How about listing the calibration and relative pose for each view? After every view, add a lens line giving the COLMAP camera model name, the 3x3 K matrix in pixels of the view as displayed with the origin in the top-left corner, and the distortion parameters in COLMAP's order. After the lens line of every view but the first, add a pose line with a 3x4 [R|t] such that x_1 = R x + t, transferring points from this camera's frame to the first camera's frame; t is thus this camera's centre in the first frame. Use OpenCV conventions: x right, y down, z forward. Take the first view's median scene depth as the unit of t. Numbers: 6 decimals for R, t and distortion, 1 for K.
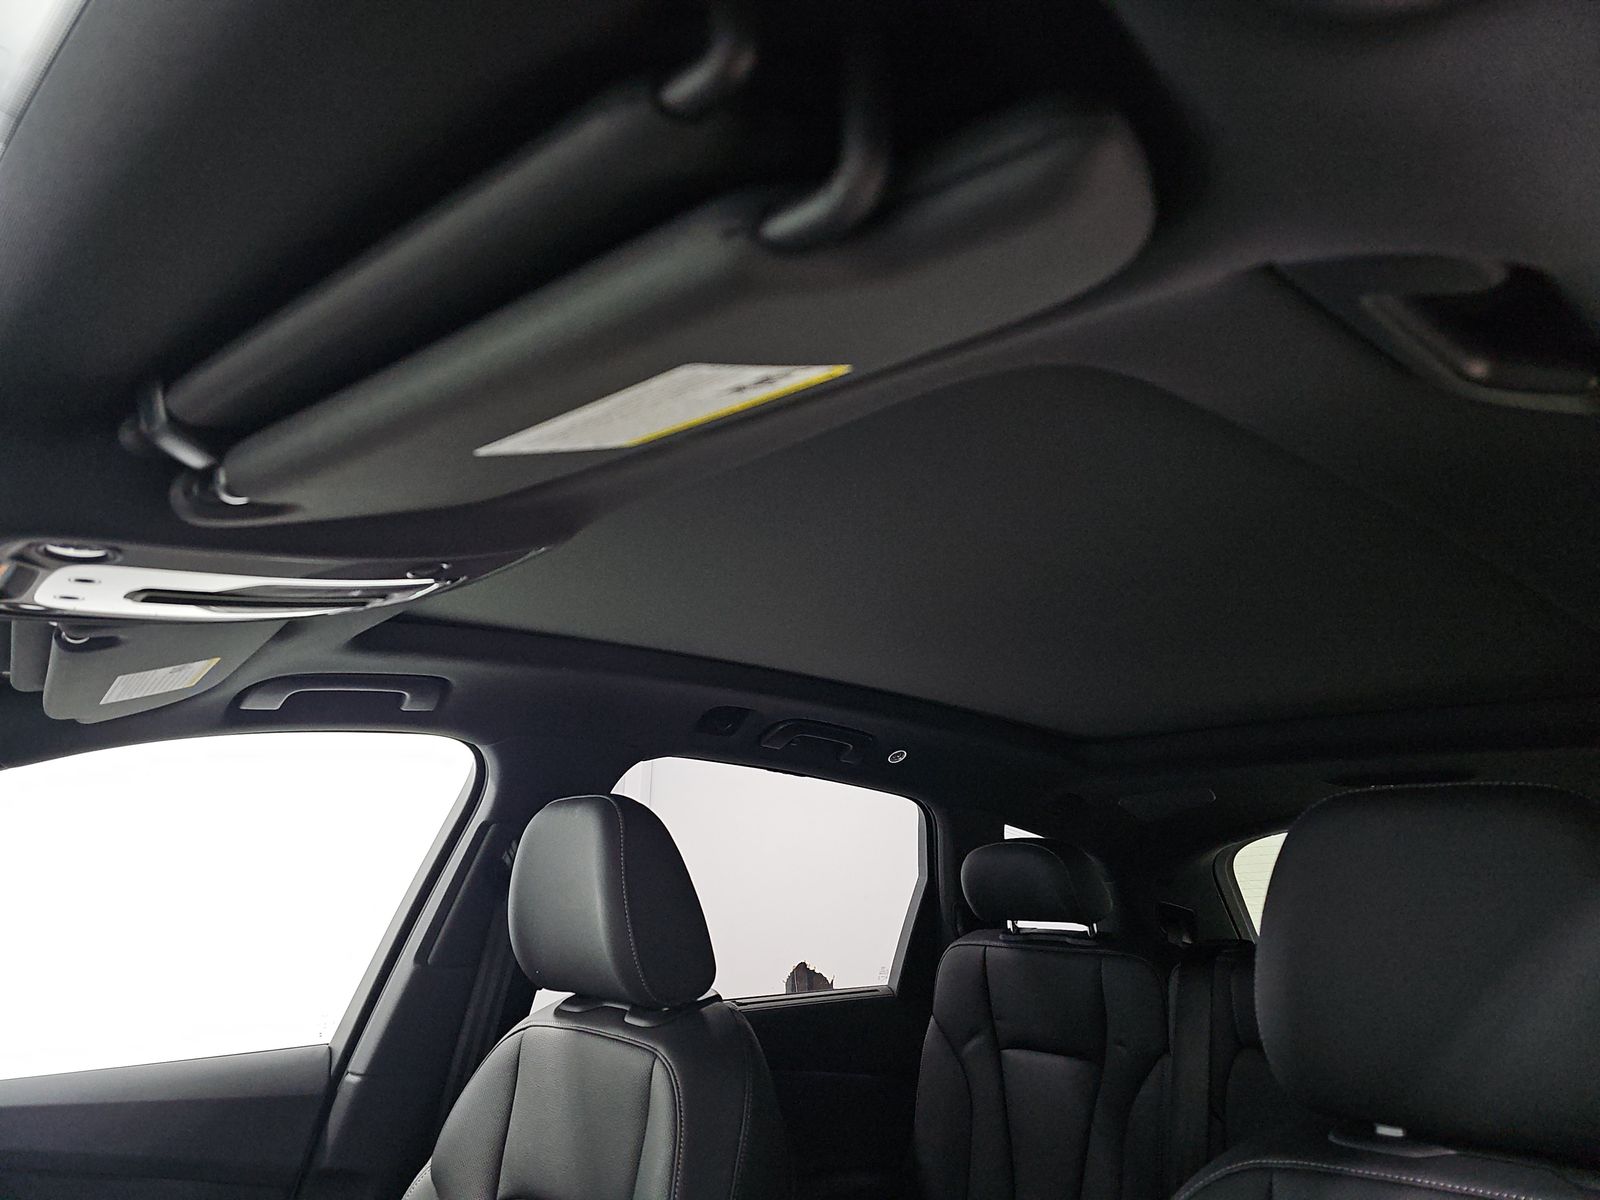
lens RADIAL K [[1058.9, 0, 800.0], [0, 1058.9, 600.0], [0, 0, 1]] dist [0.107662, -0.125179]
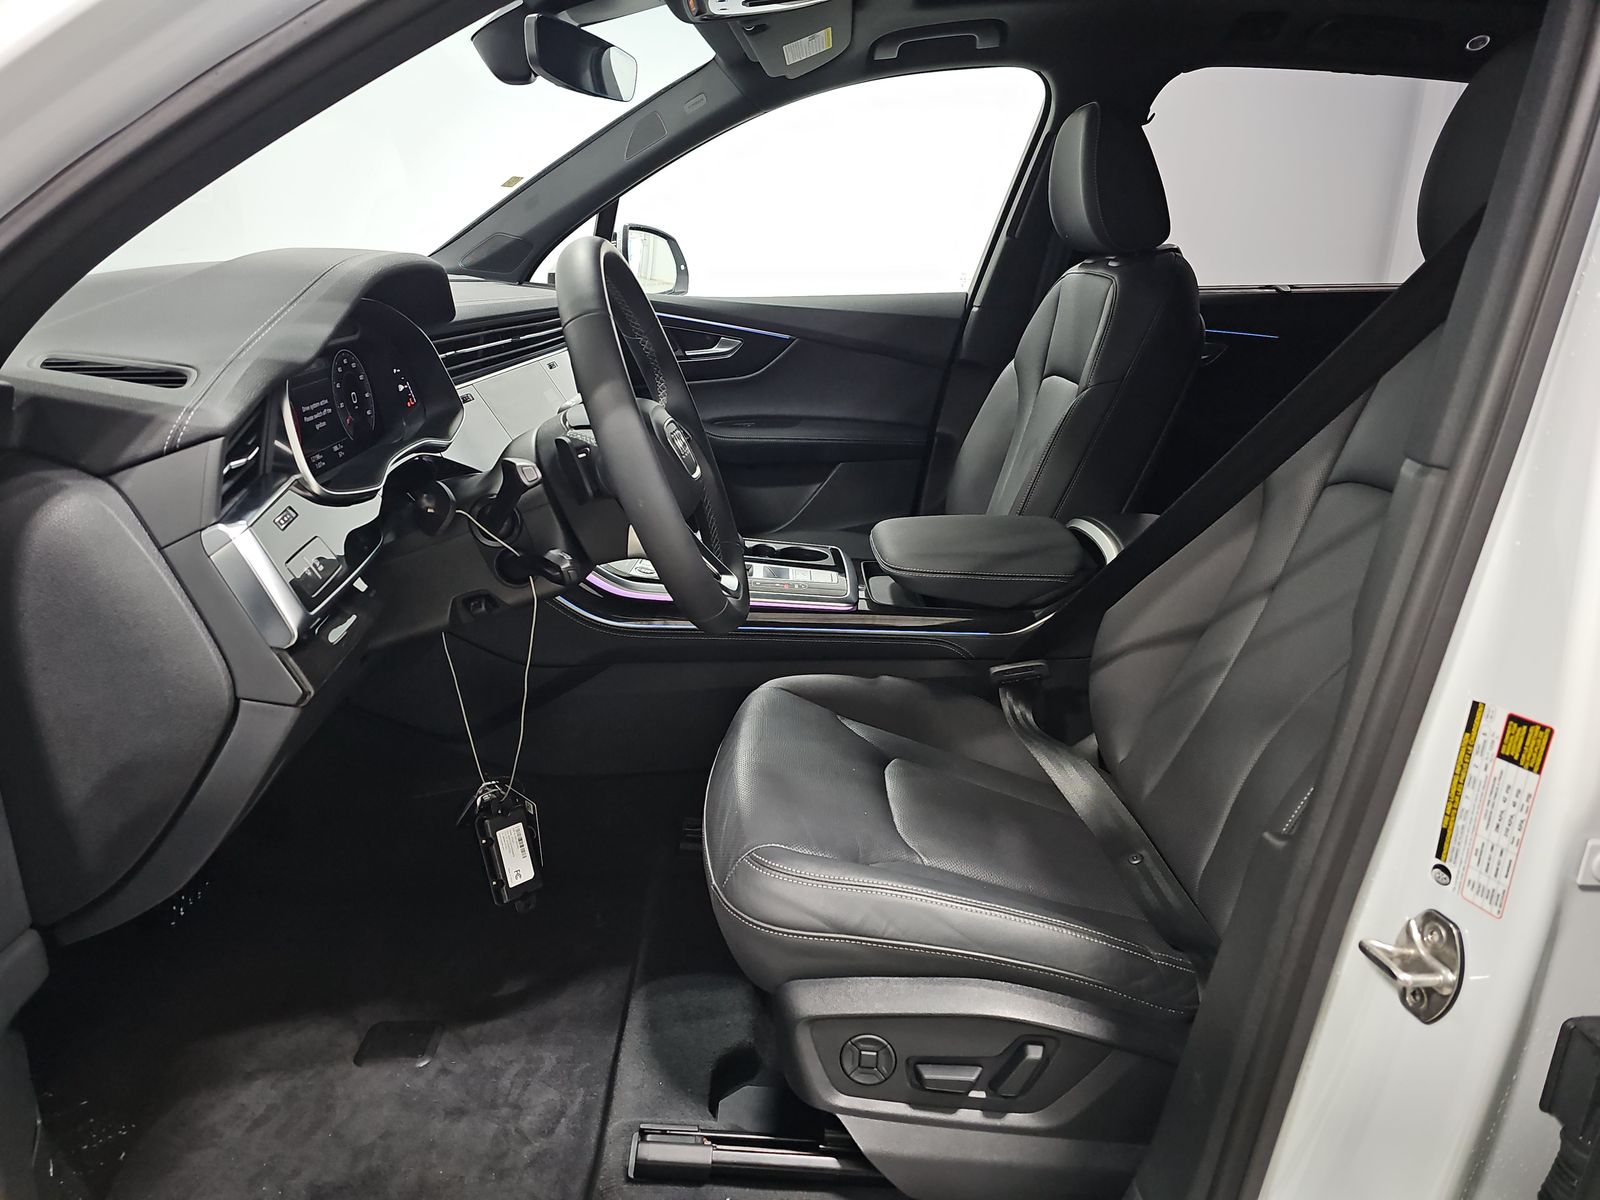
lens RADIAL K [[1058.9, 0, 800.0], [0, 1058.9, 600.0], [0, 0, 1]] dist [0.107662, -0.125179]
pose [[0.763146, 0.196856, -0.615513, 0.470702], [0.169579, 0.858090, 0.484690, -0.003746], [0.623580, -0.474267, 0.621465, -0.373686]]
